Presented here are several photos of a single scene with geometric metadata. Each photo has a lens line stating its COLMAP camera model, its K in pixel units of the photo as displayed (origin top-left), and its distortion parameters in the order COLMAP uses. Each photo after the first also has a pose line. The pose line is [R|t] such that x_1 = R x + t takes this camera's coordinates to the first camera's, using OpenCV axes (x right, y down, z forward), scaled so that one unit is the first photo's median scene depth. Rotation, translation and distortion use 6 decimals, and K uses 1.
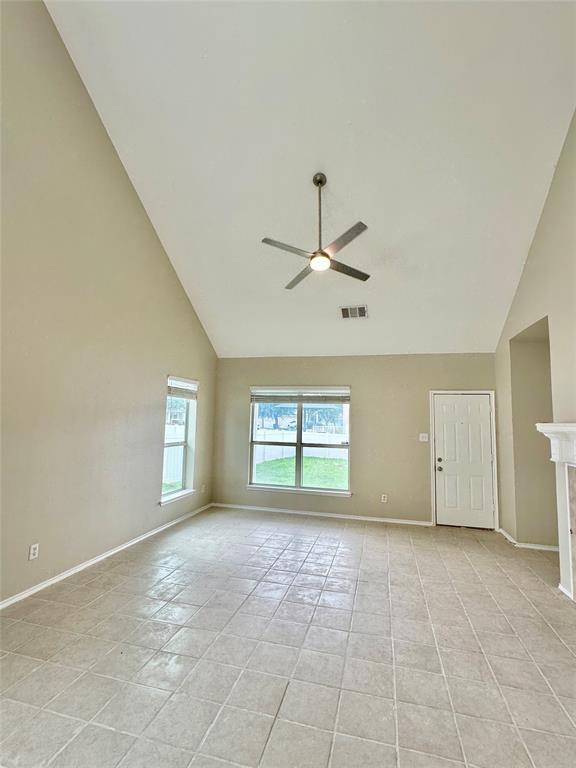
lens RADIAL K [[359.6, 0, 286.1], [0, 359.6, 386.6], [0, 0, 1]] dist [0.005663, 0.001126]
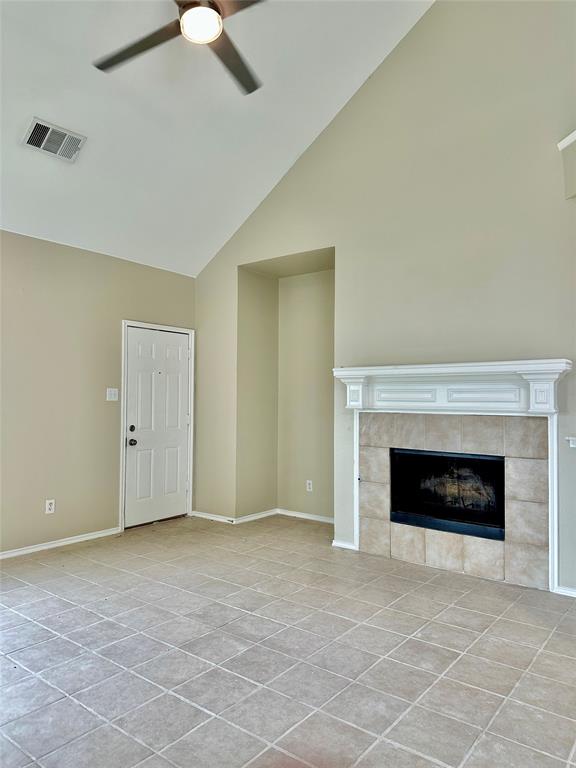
lens RADIAL K [[536.8, 0, 288.6], [0, 536.8, 381.8], [0, 0, 1]] dist [0.031926, -0.016579]
pose [[0.387530, 0.009752, 0.921806, -0.376458], [-0.088024, 0.995767, 0.026471, 0.074043], [-0.917645, -0.091400, 0.386748, 0.400566]]
